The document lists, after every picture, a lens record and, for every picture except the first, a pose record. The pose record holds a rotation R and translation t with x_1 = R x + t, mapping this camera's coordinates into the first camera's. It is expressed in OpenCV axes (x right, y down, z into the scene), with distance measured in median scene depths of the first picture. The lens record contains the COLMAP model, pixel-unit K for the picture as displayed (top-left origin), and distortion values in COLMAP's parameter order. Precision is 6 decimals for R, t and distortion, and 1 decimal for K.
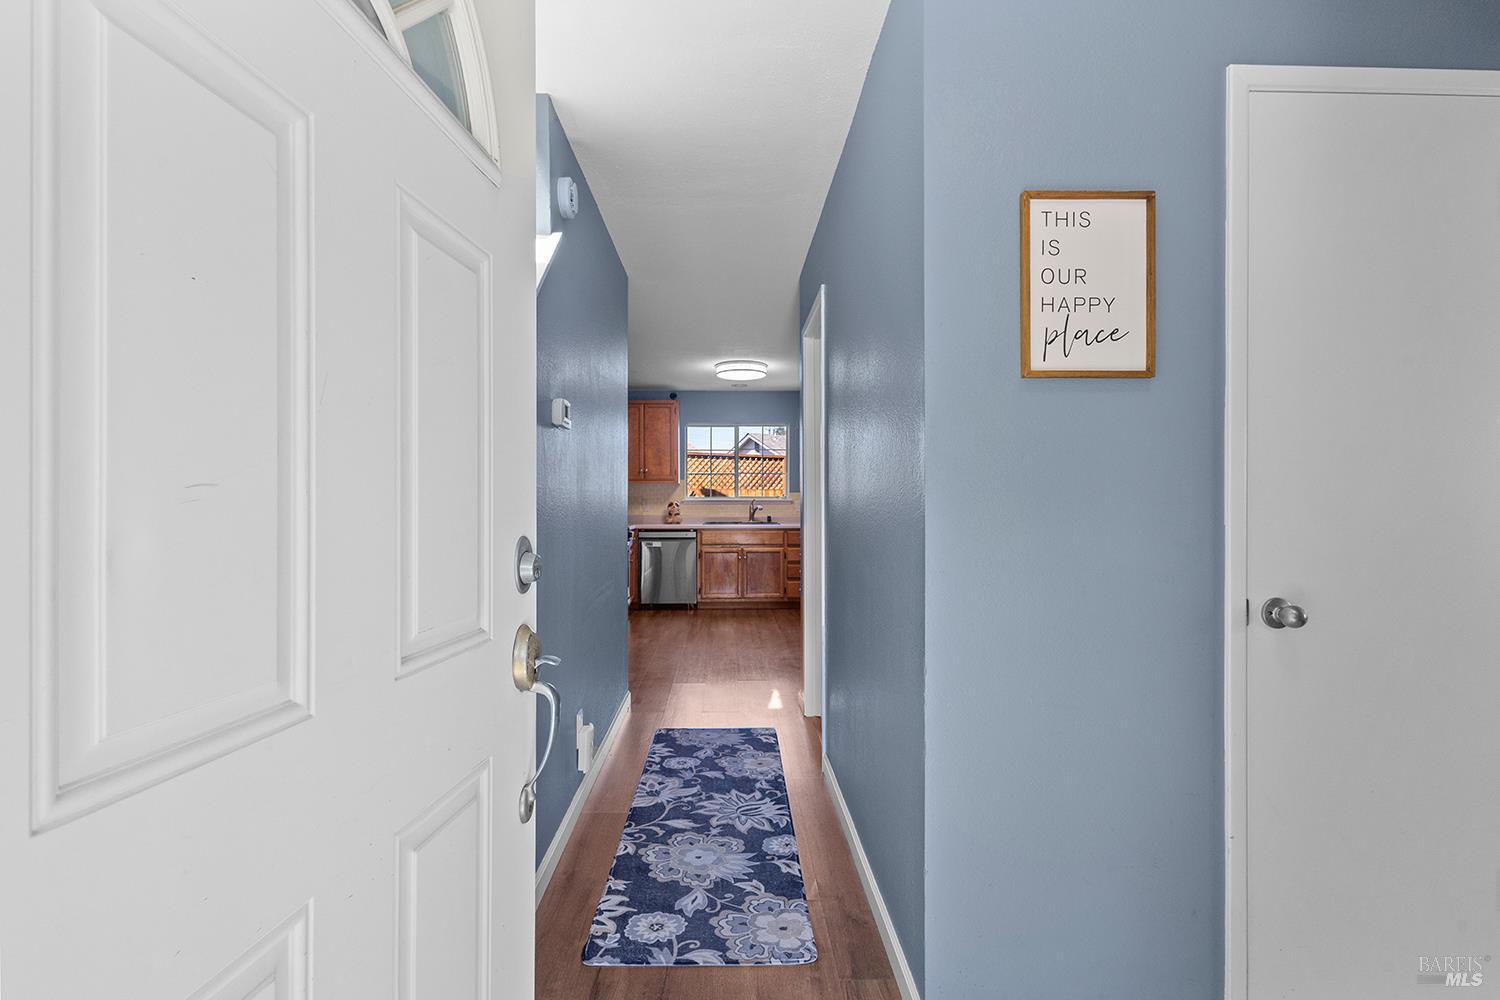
lens RADIAL K [[694.2, 0, 743.0], [0, 694.2, 494.8], [0, 0, 1]] dist [0.011065, -0.000047]
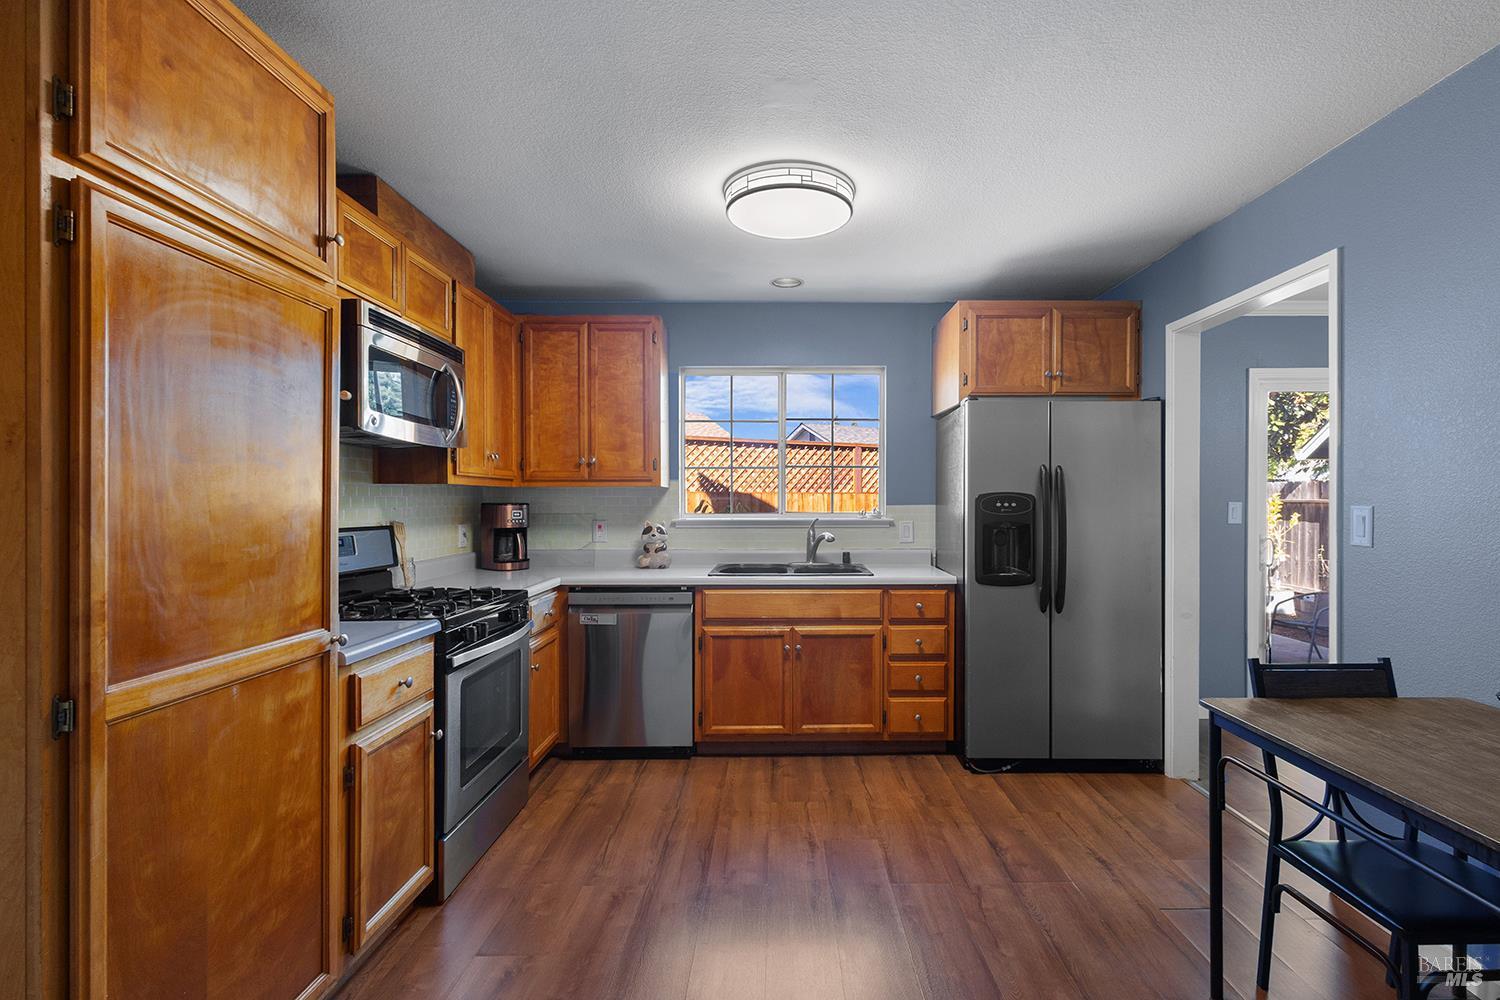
lens RADIAL K [[711.5, 0, 793.7], [0, 711.5, 503.6], [0, 0, 1]] dist [0.000999, -0.000064]
pose [[0.999999, -0.000684, -0.000991, 0.000473], [0.000694, 0.999951, 0.009917, -0.024106], [0.000984, -0.009918, 0.999950, 1.223072]]
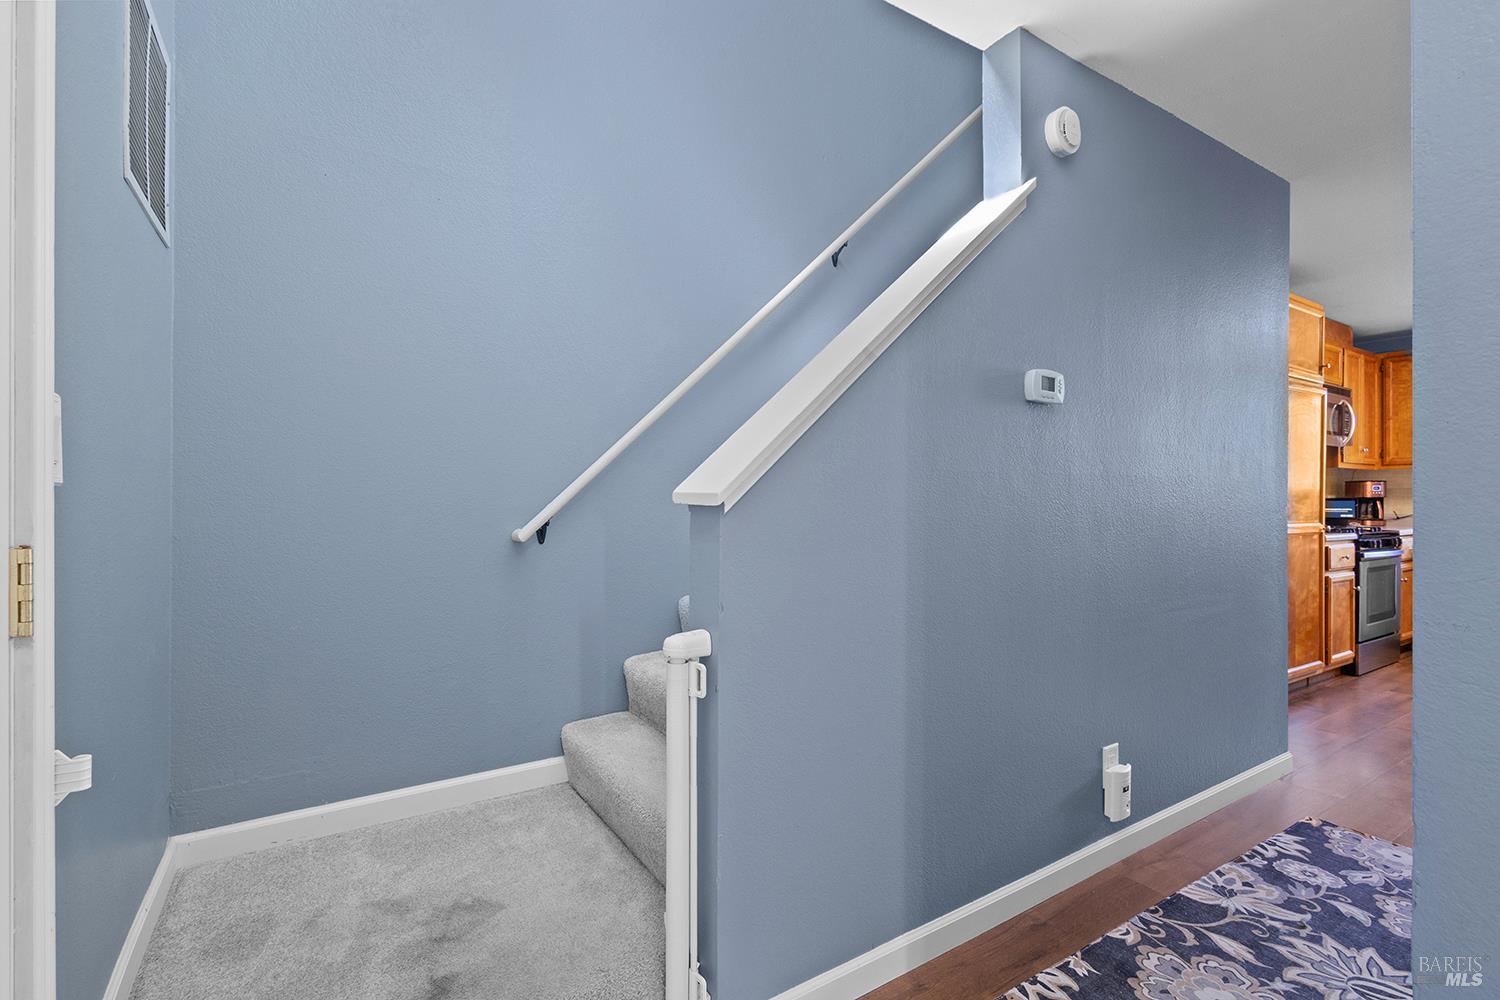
lens RADIAL K [[689.8, 0, 744.1], [0, 689.8, 499.0], [0, 0, 1]] dist [0.002397, -0.000591]
pose [[0.514830, 0.001441, -0.857291, 0.198506], [0.006950, 0.999959, 0.005855, 0.012323], [0.857264, -0.008973, 0.514799, 0.179614]]
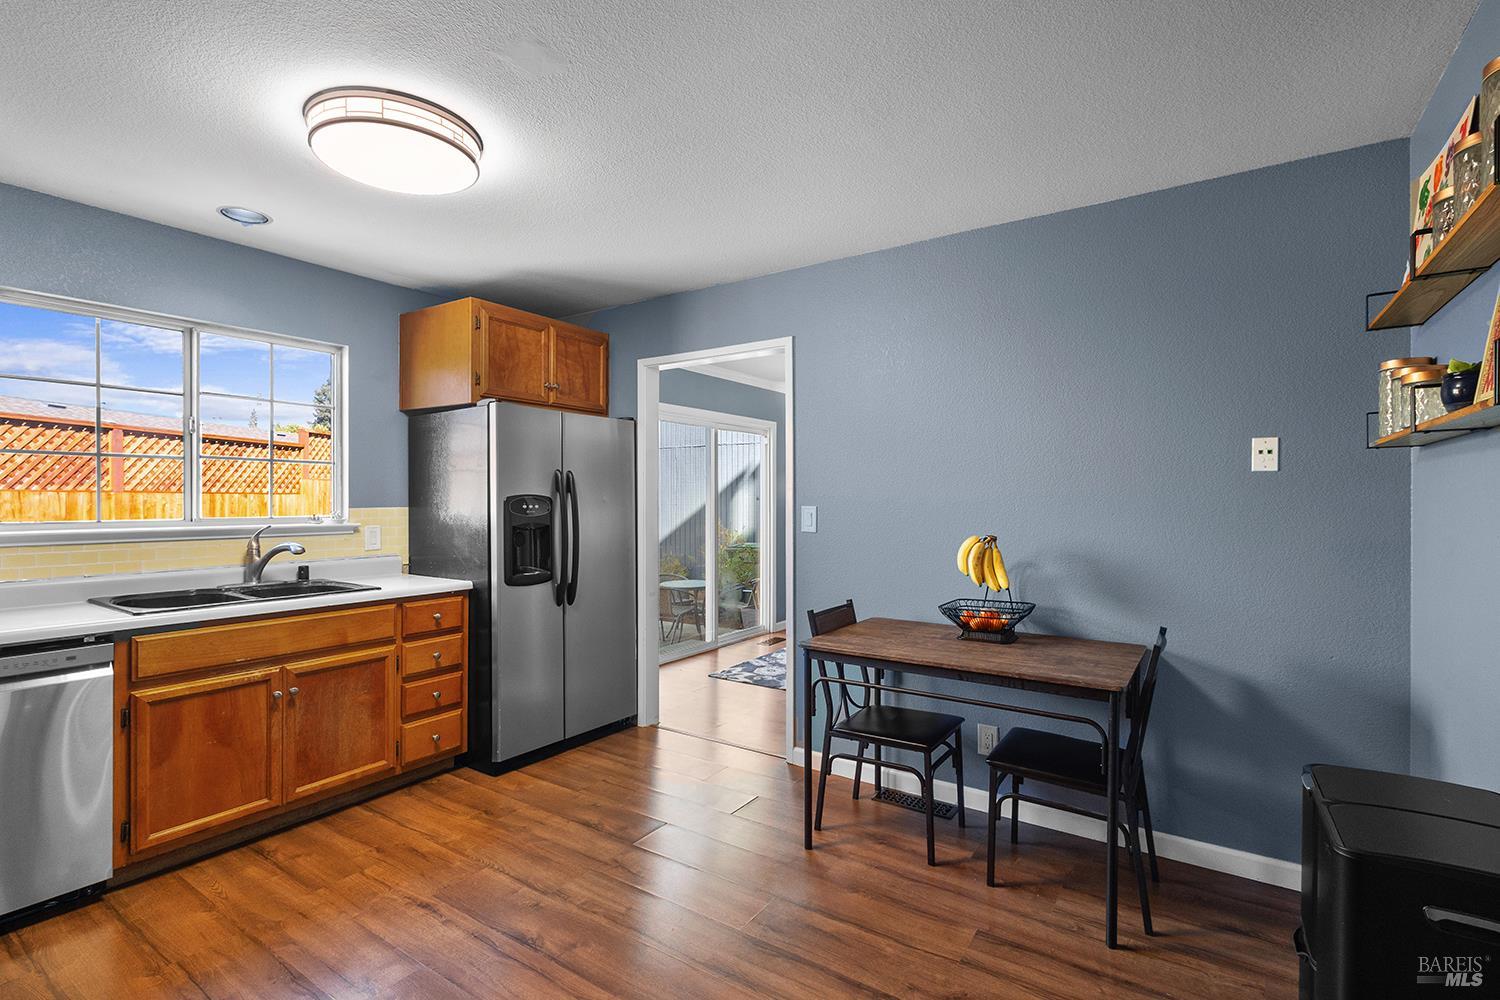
lens RADIAL K [[689.8, 0, 744.1], [0, 689.8, 499.0], [0, 0, 1]] dist [0.002397, -0.000591]
pose [[0.580882, 0.001424, 0.813986, -0.354063], [-0.004097, 0.999991, 0.001175, -0.026022], [-0.813977, -0.004017, 0.580883, 1.389905]]
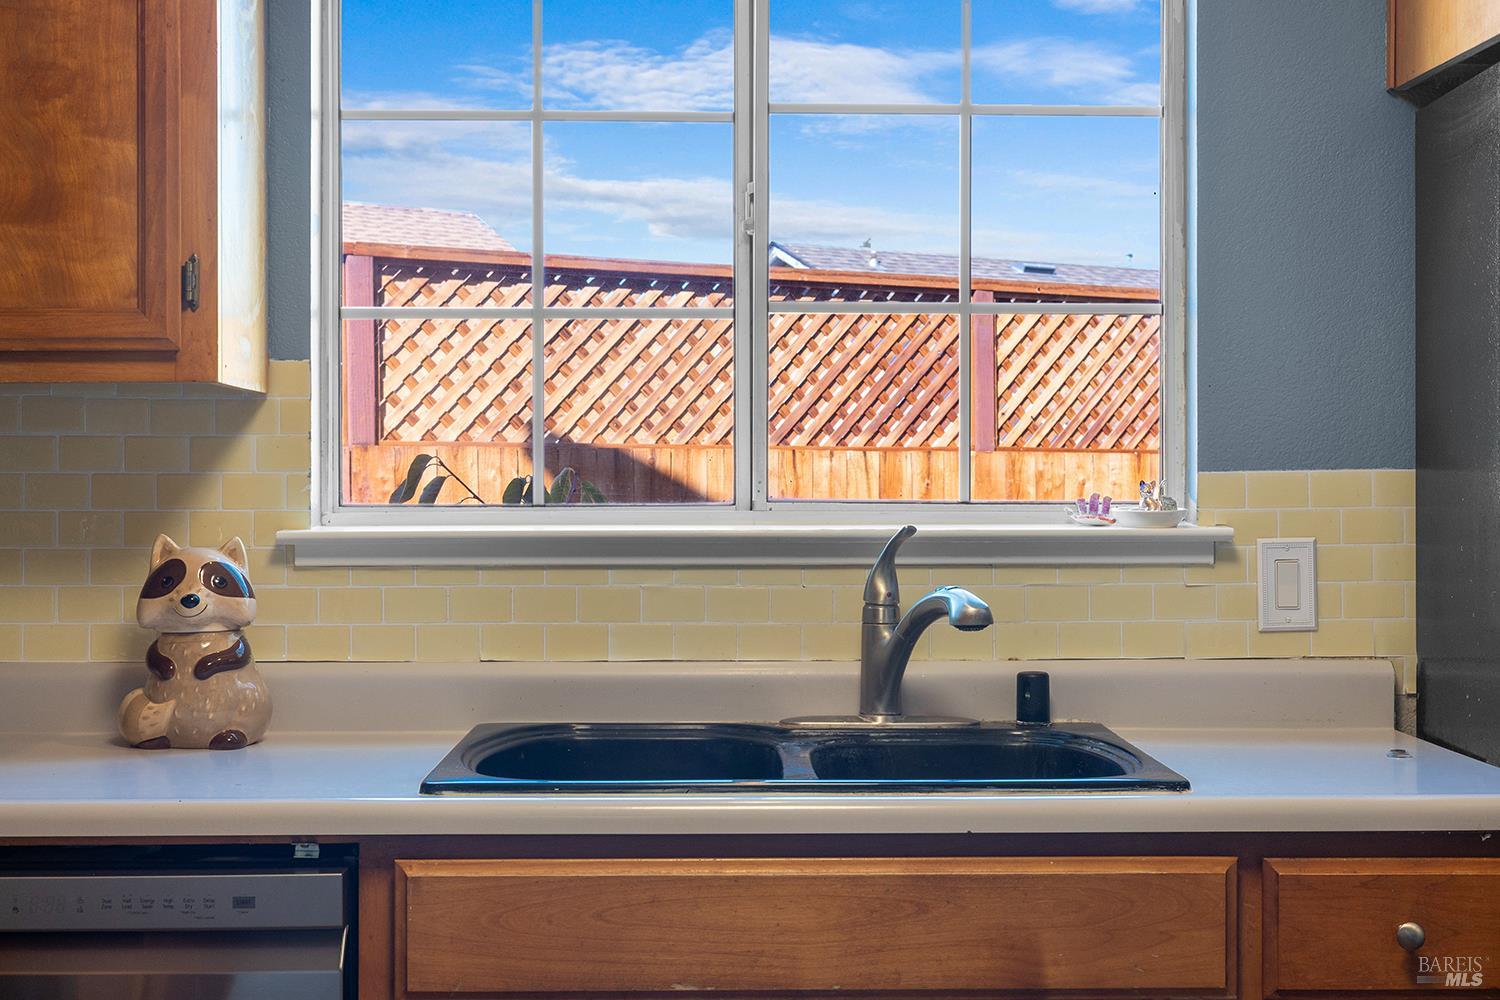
lens RADIAL K [[2119.7, 0, 750.0], [0, 2119.7, 500.0], [0, 0, 1]] dist [0.005839, -0.014725]
pose [[0.999995, -0.001413, 0.002789, -0.025914], [0.001381, 0.999937, 0.011135, -0.005608], [-0.002804, -0.011131, 0.999934, 1.624850]]
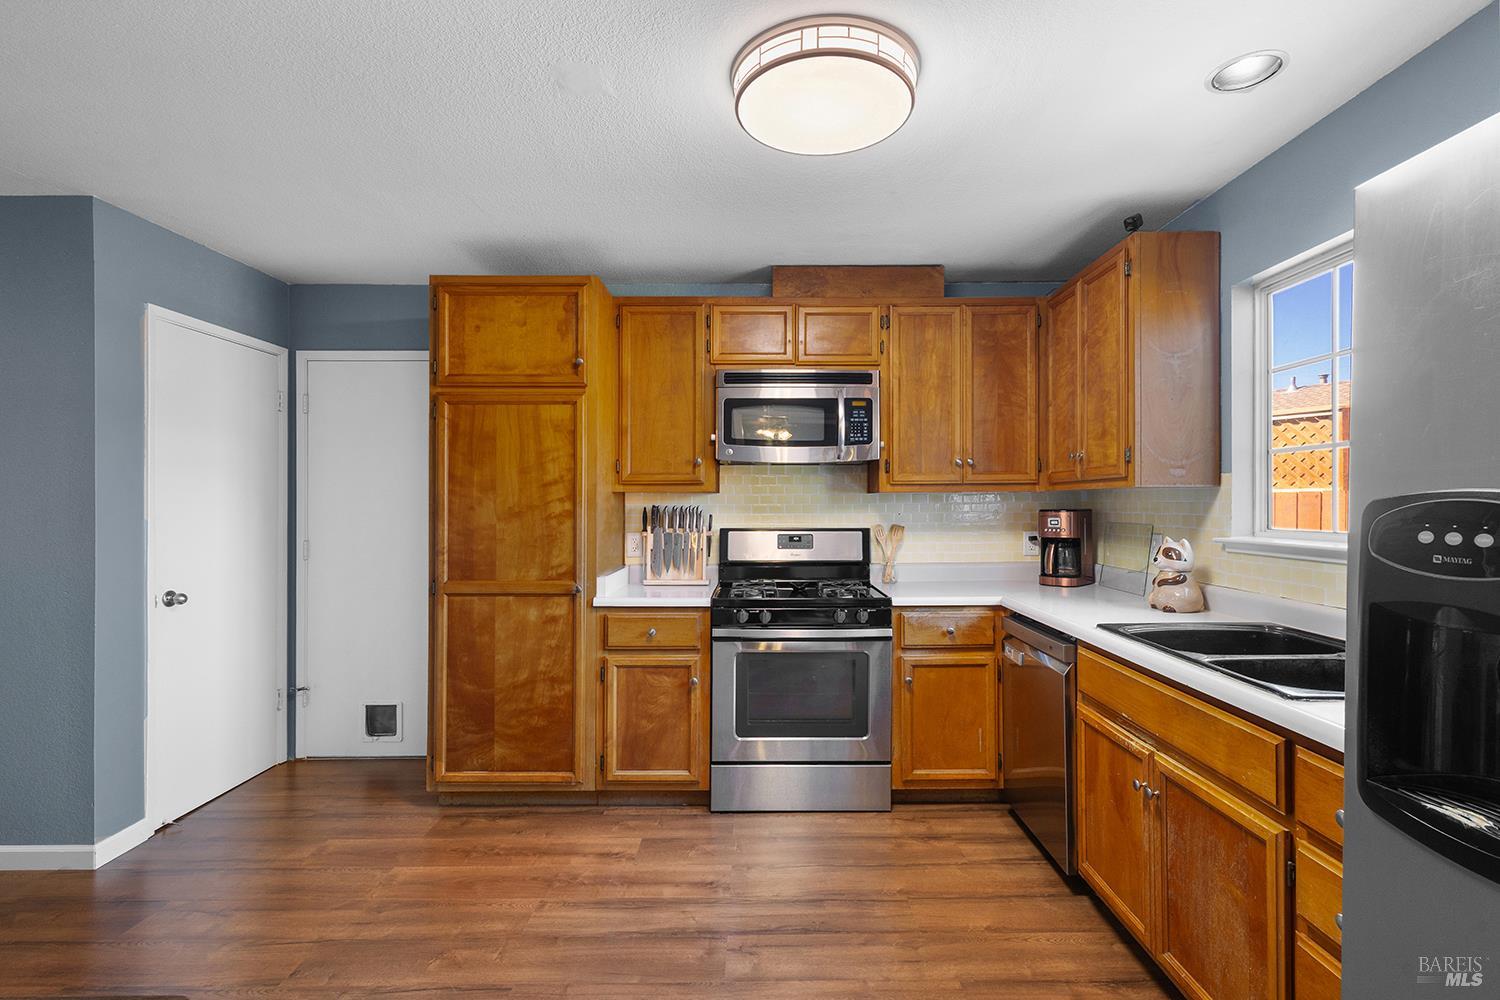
lens RADIAL K [[689.8, 0, 744.1], [0, 689.8, 499.0], [0, 0, 1]] dist [0.002397, -0.000591]
pose [[-0.025832, -0.005001, -0.999654, 0.565830], [0.011843, 0.999916, -0.005309, -0.028448], [0.999596, -0.011976, -0.025770, 2.000955]]
